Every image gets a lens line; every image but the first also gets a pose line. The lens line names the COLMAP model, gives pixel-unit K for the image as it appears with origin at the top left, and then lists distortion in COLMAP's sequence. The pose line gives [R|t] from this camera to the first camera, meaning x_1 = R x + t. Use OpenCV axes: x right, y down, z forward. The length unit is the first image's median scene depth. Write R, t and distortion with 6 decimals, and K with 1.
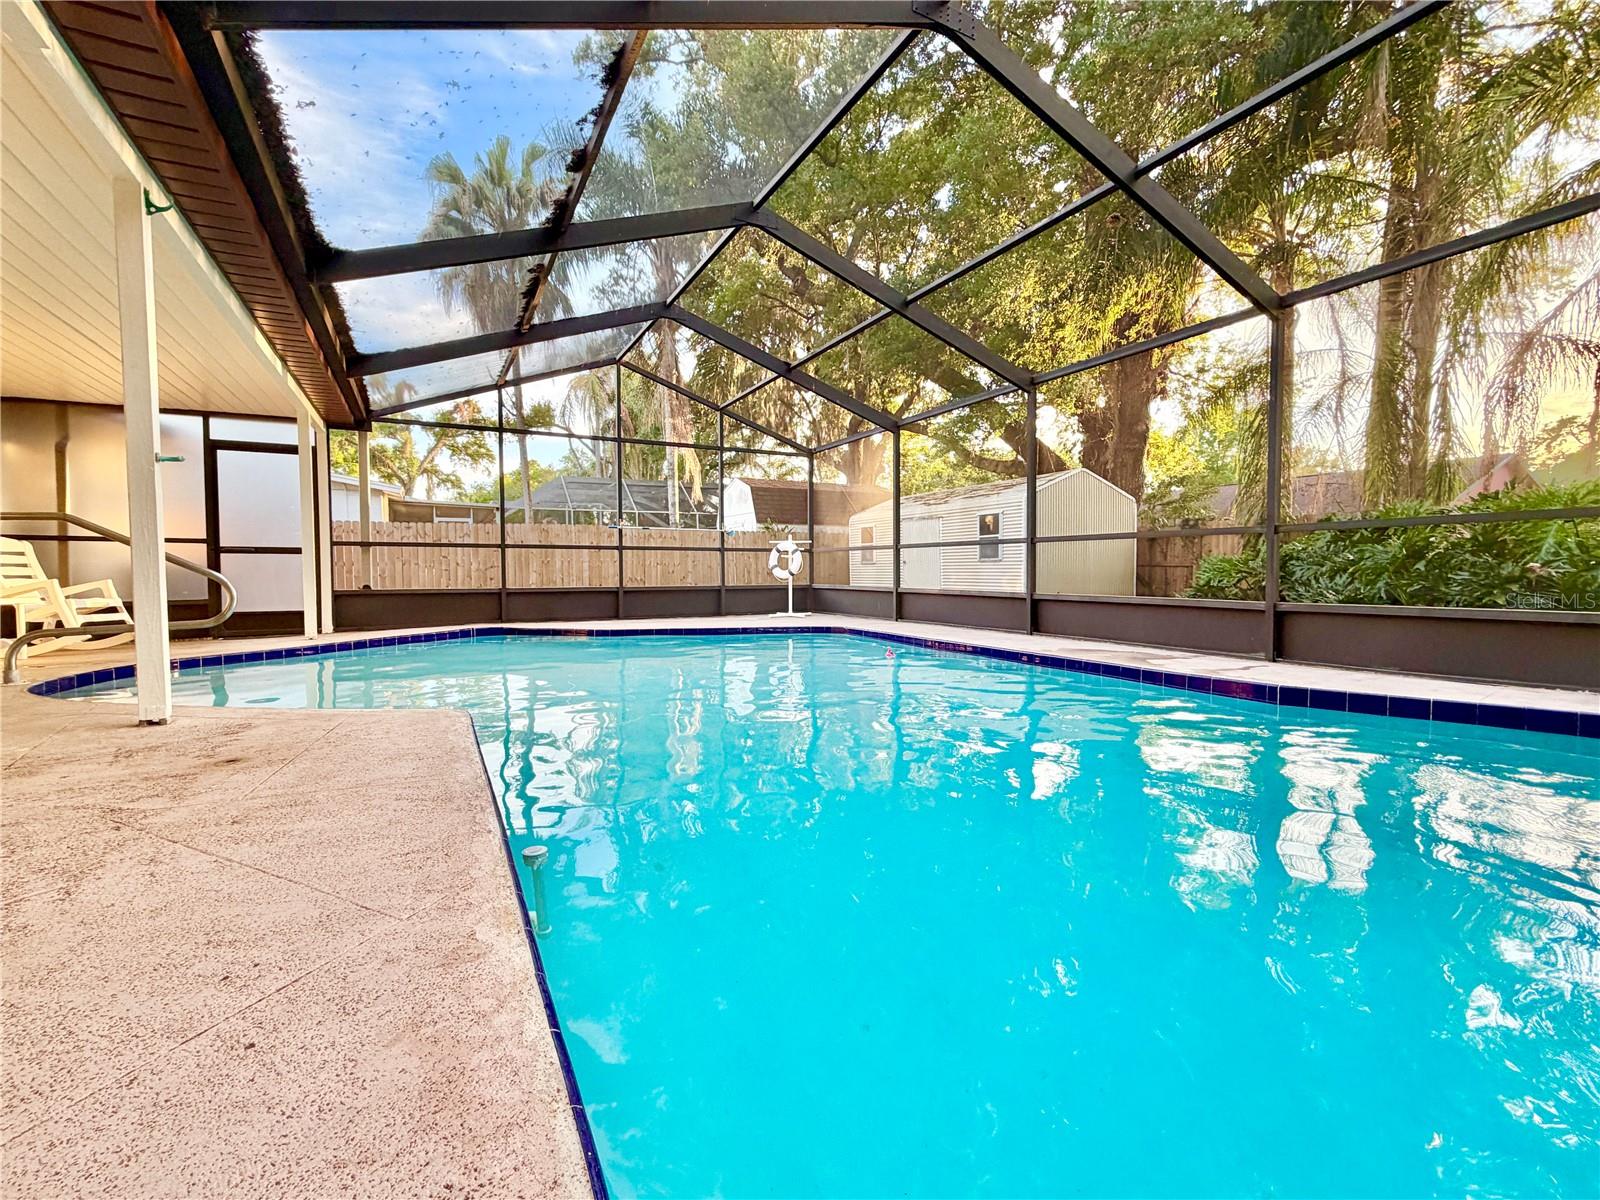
lens RADIAL K [[732.7, 0, 789.2], [0, 732.7, 594.6], [0, 0, 1]] dist [-0.007026, -0.002278]
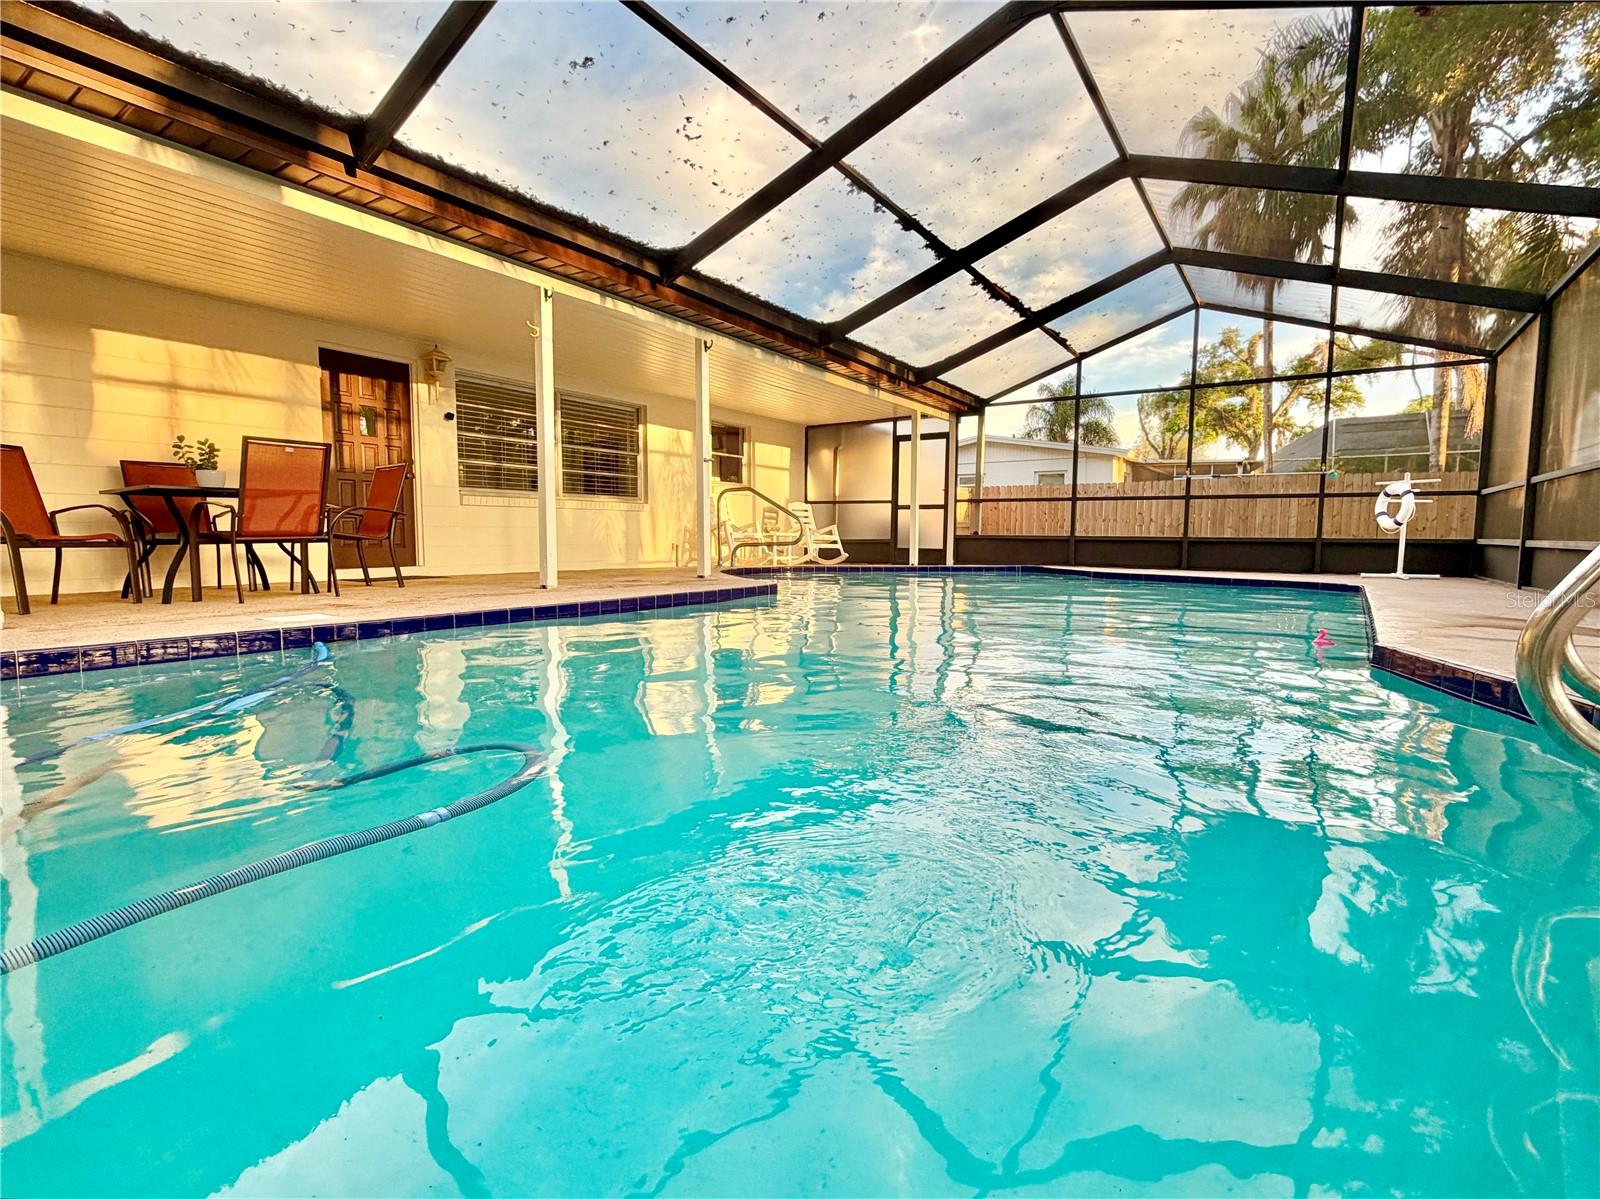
lens RADIAL K [[732.7, 0, 789.7], [0, 732.7, 612.6], [0, 0, 1]] dist [-0.007026, -0.002278]
pose [[0.467808, 0.101485, -0.877984, 0.408886], [-0.036062, 0.994750, 0.095768, 0.016461], [0.883094, -0.013140, 0.469012, 0.047592]]
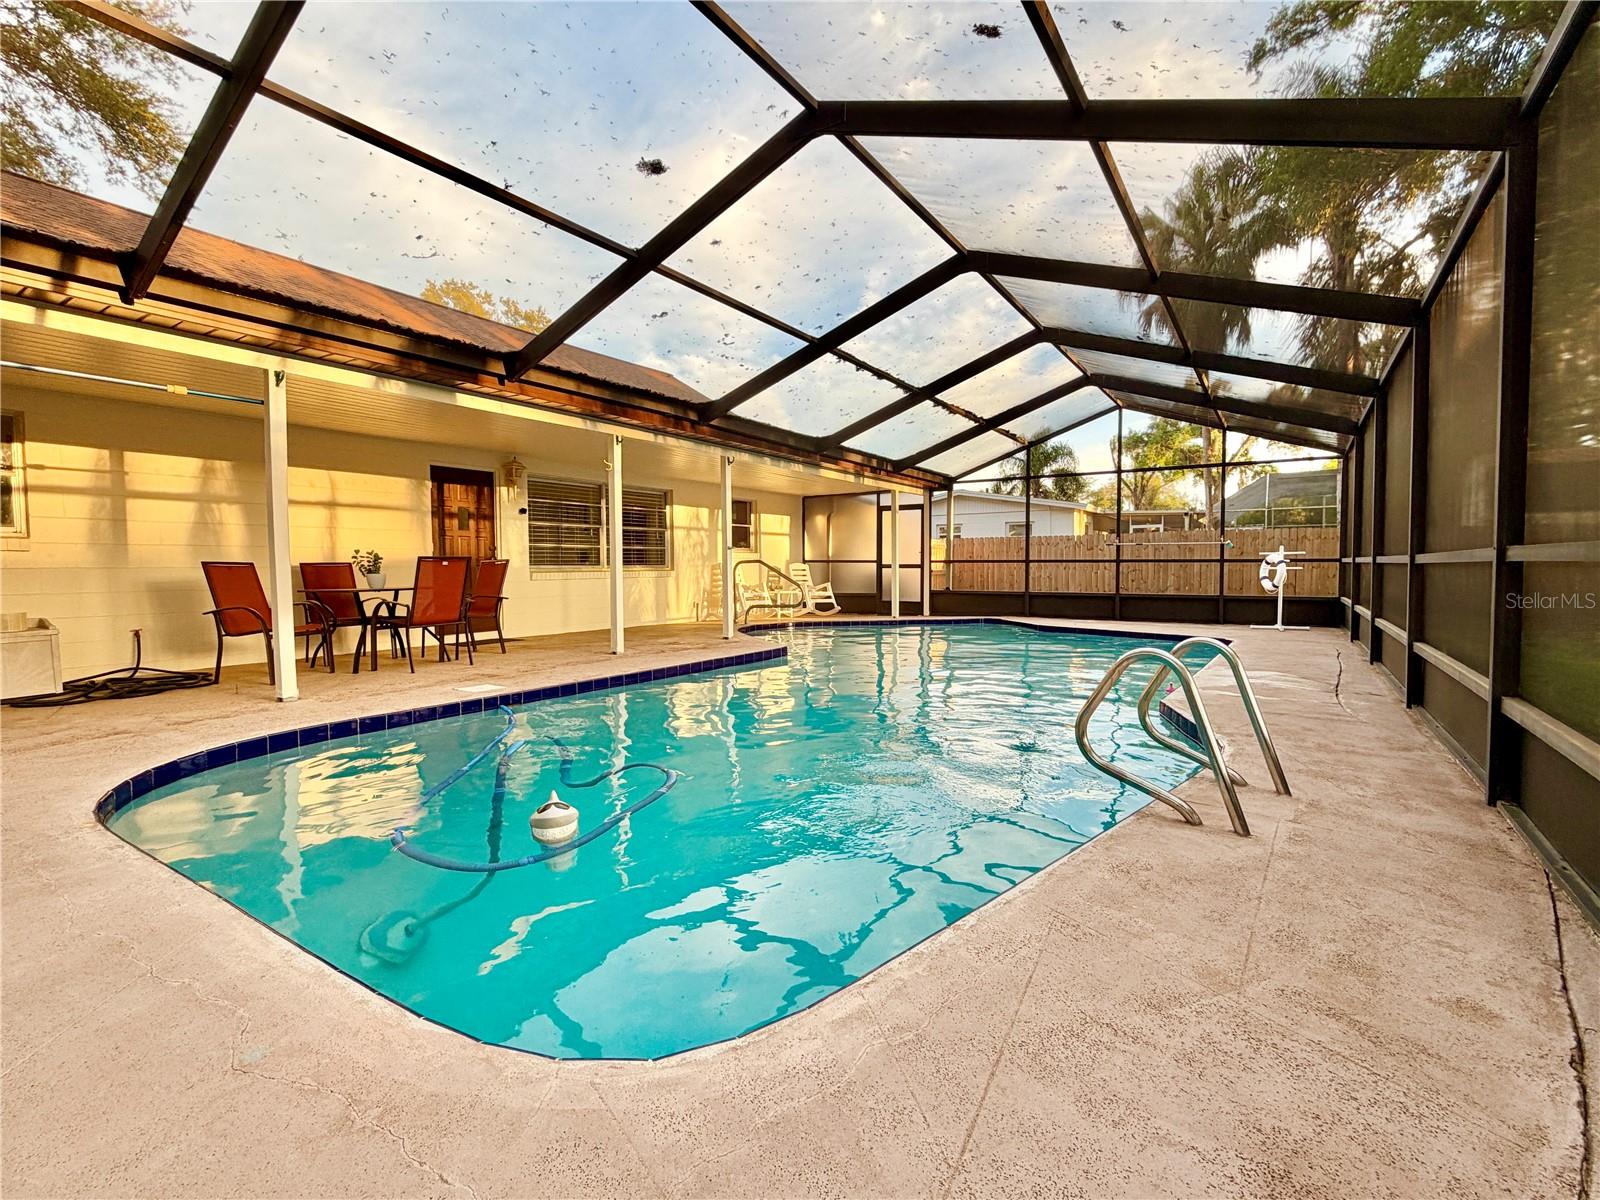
lens RADIAL K [[732.7, 0, 797.9], [0, 732.7, 602.2], [0, 0, 1]] dist [-0.007026, -0.002278]
pose [[0.486562, 0.050418, -0.872190, 0.575570], [-0.026782, 0.998725, 0.042792, -0.033133], [0.873236, 0.002538, 0.487292, -0.059699]]
